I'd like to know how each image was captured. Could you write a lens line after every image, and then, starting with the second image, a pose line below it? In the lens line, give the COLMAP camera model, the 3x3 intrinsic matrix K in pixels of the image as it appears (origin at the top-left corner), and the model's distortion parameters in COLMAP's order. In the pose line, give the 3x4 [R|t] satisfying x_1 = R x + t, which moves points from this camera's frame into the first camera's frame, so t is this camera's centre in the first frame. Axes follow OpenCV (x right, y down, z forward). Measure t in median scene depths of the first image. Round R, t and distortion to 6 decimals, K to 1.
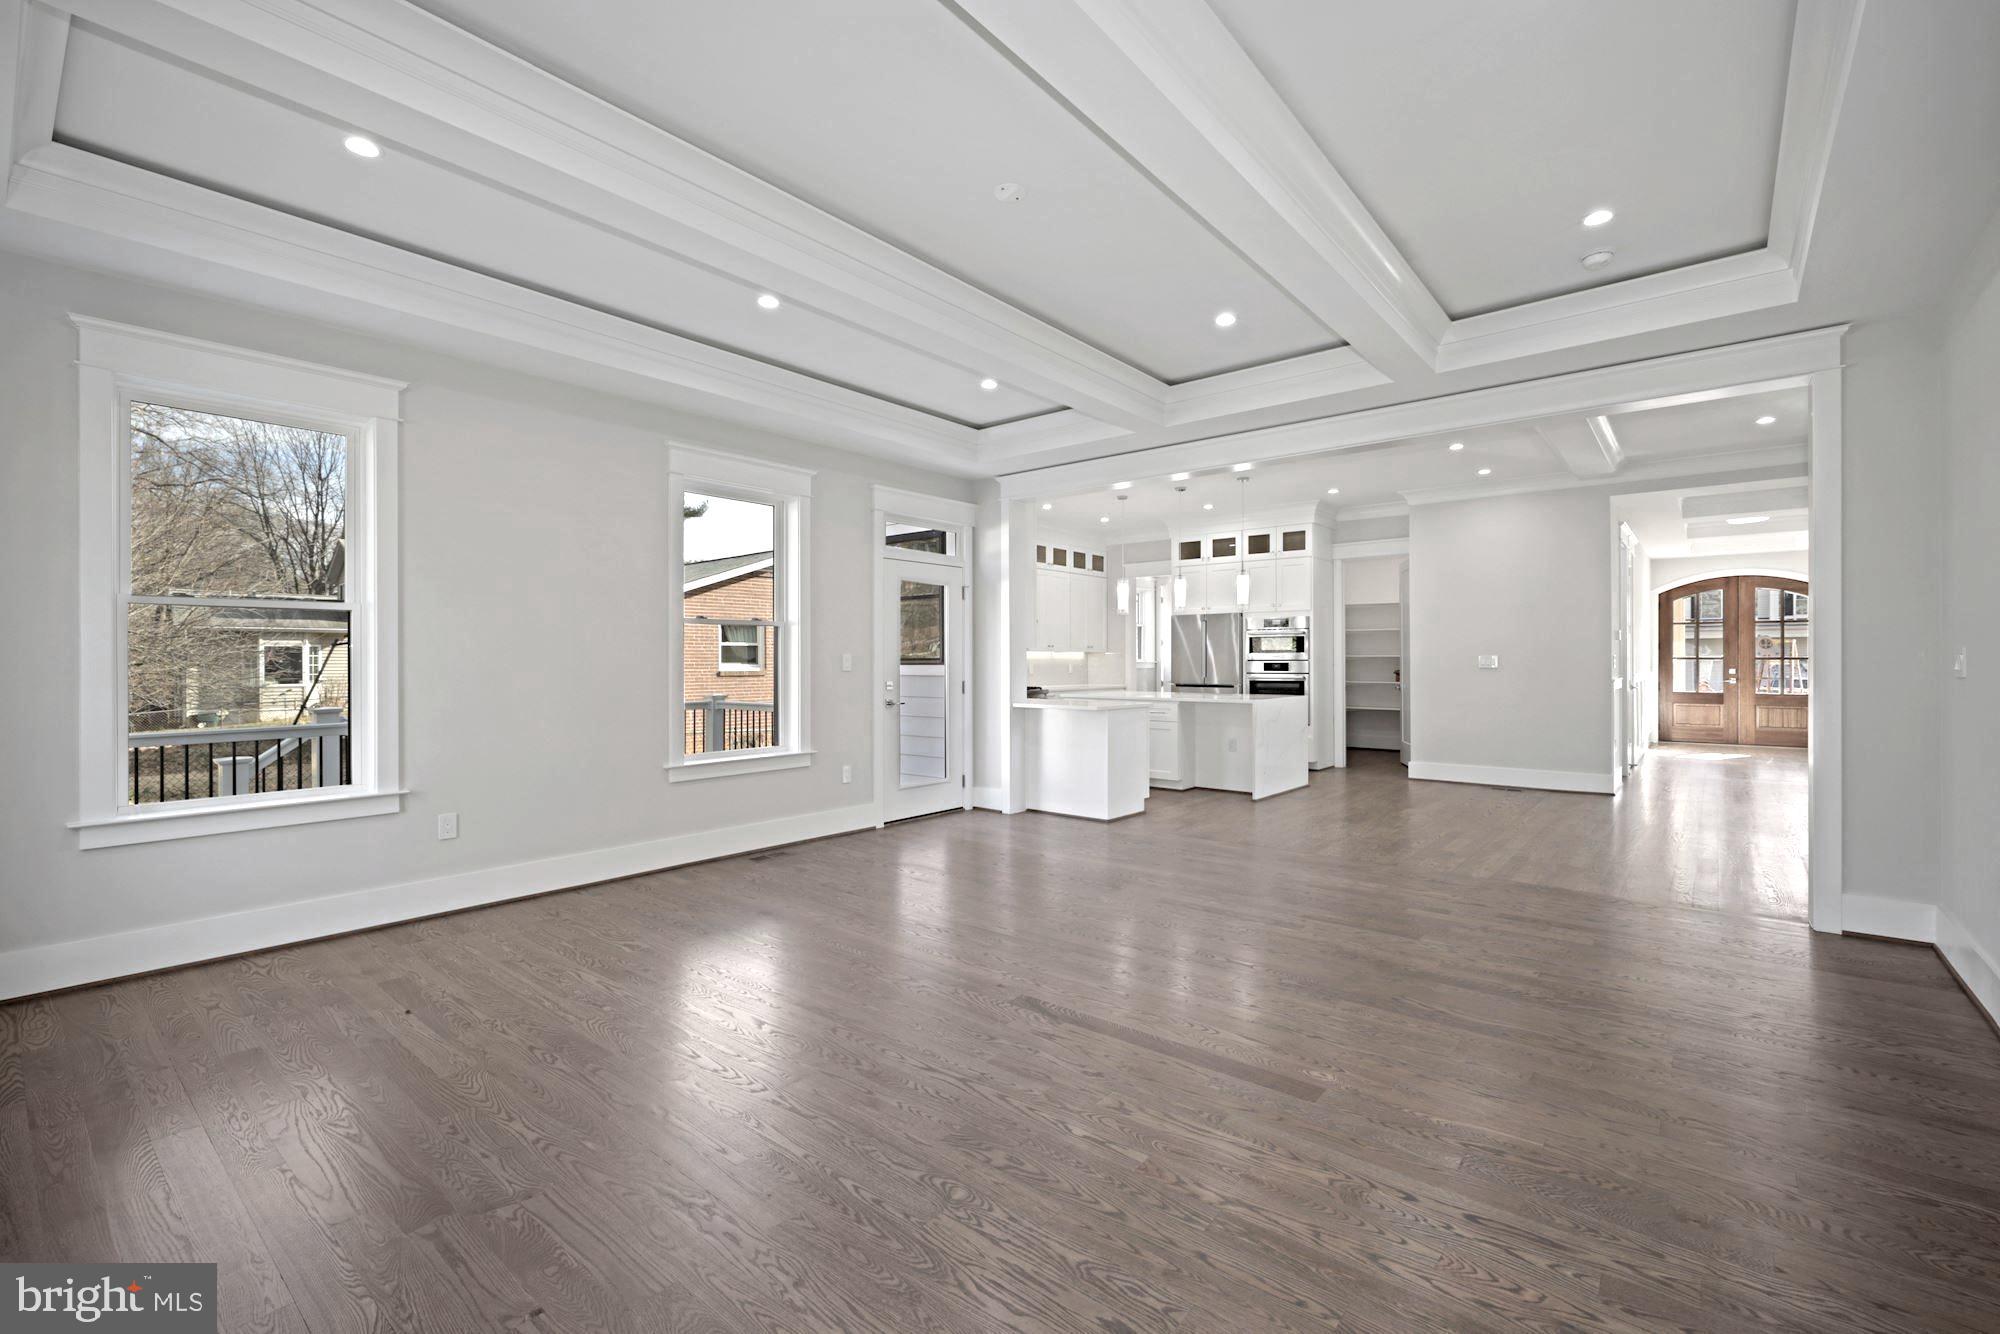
lens RADIAL K [[848.0, 0, 1000.3], [0, 848.0, 660.1], [0, 0, 1]] dist [0.001204, 0.000338]
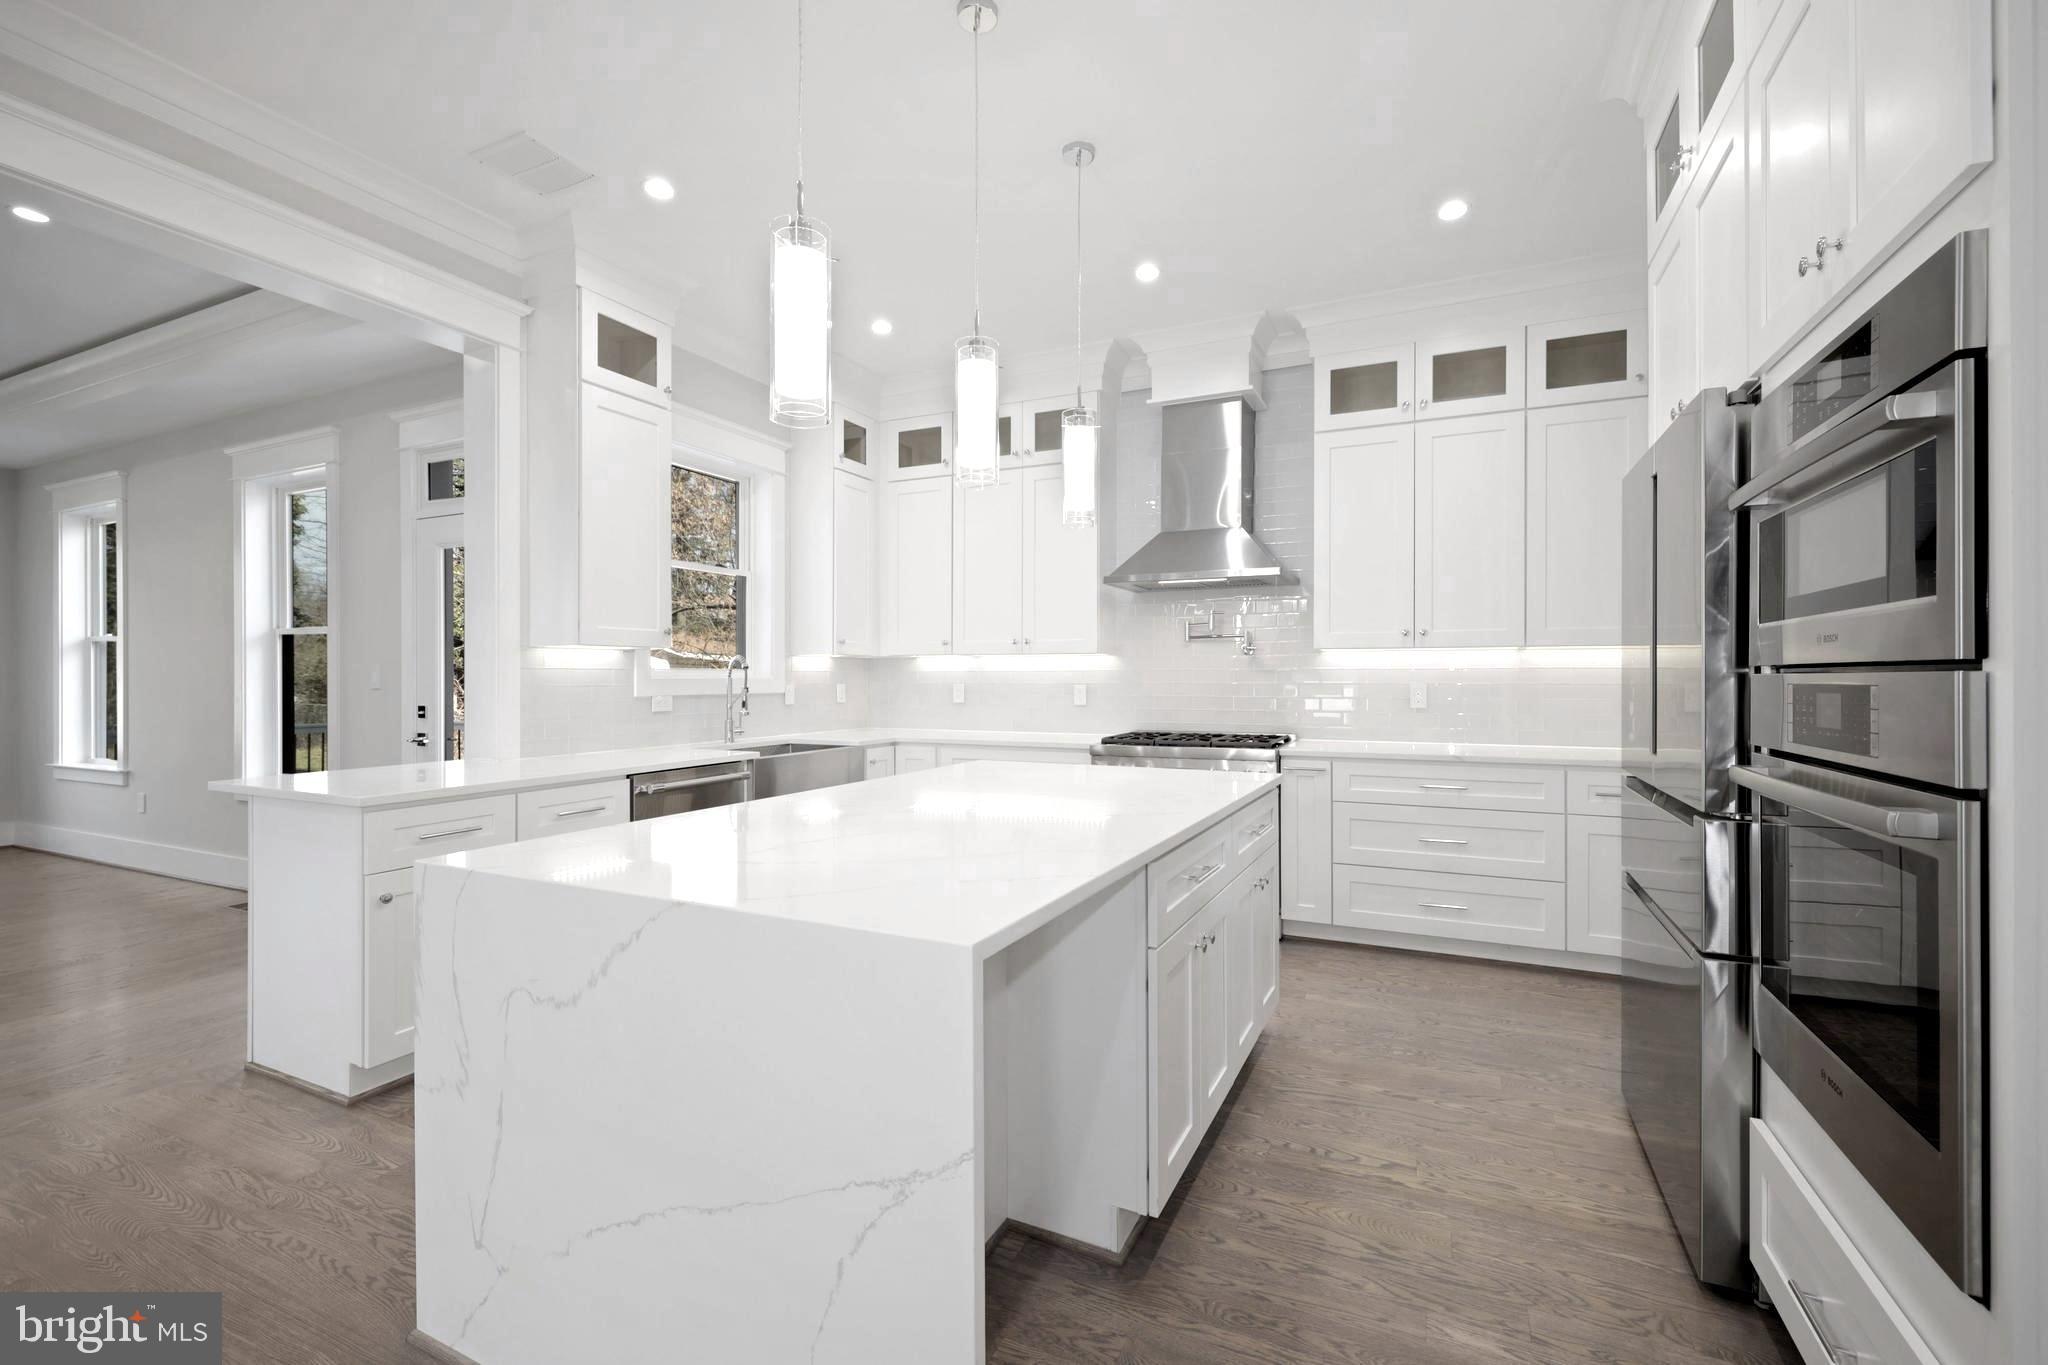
lens RADIAL K [[868.4, 0, 1024.3], [0, 868.4, 675.4], [0, 0, 1]] dist [0.001204, 0.000338]
pose [[0.256997, -0.006362, -0.966391, 0.995680], [-0.000881, 0.999976, -0.006817, 0.010705], [0.966412, 0.002604, 0.256985, 2.010019]]
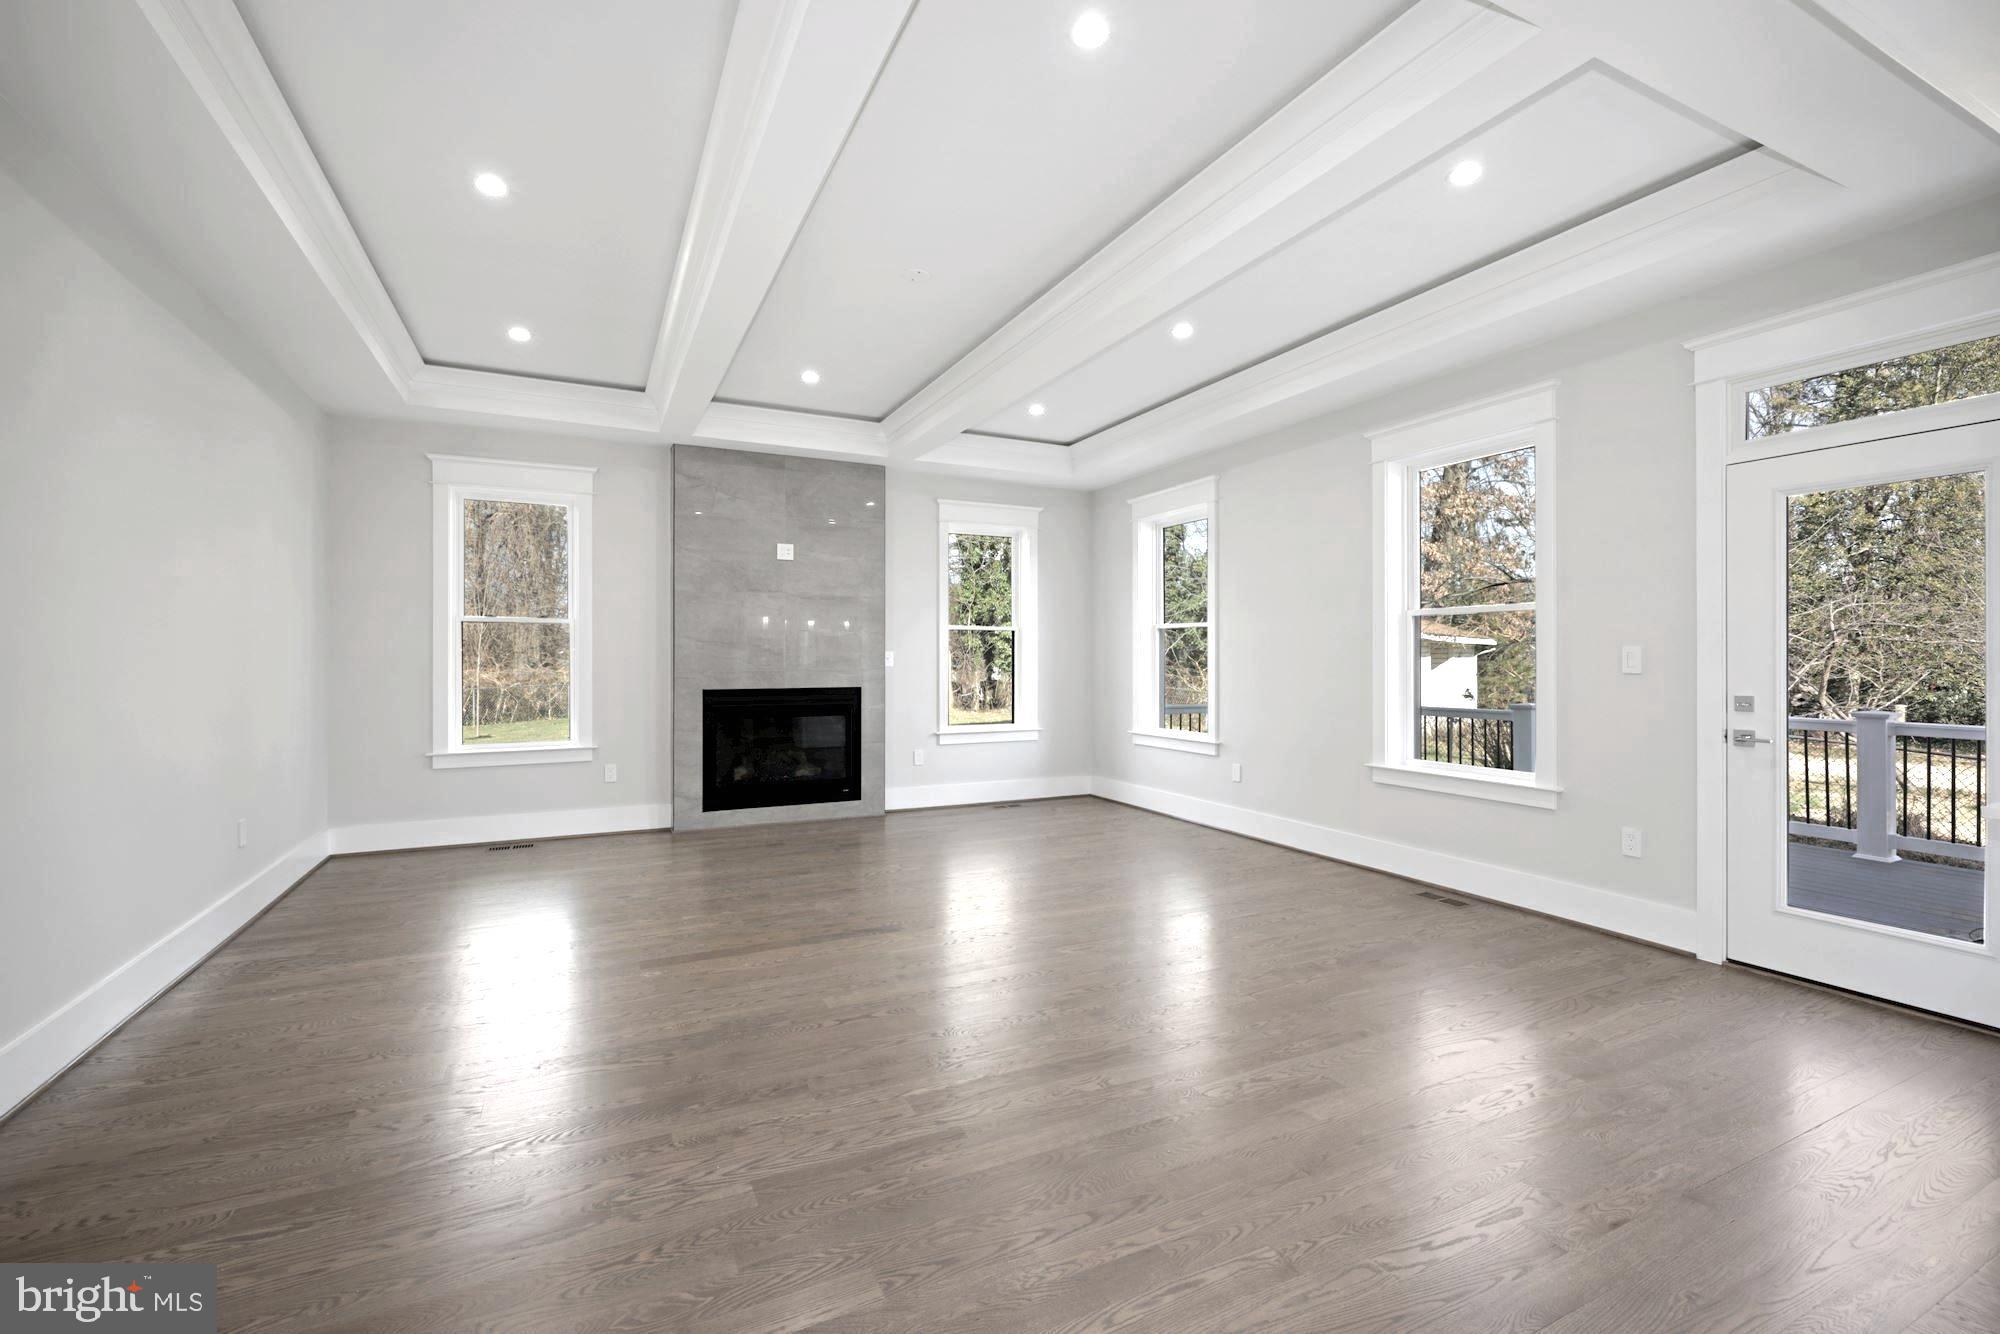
lens RADIAL K [[848.0, 0, 1000.3], [0, 848.0, 660.1], [0, 0, 1]] dist [0.001204, 0.000338]
pose [[-0.406278, 0.001913, -0.913747, 0.840610], [0.001110, 0.999998, 0.001600, 0.003261], [0.913749, -0.000365, -0.406280, 1.252028]]
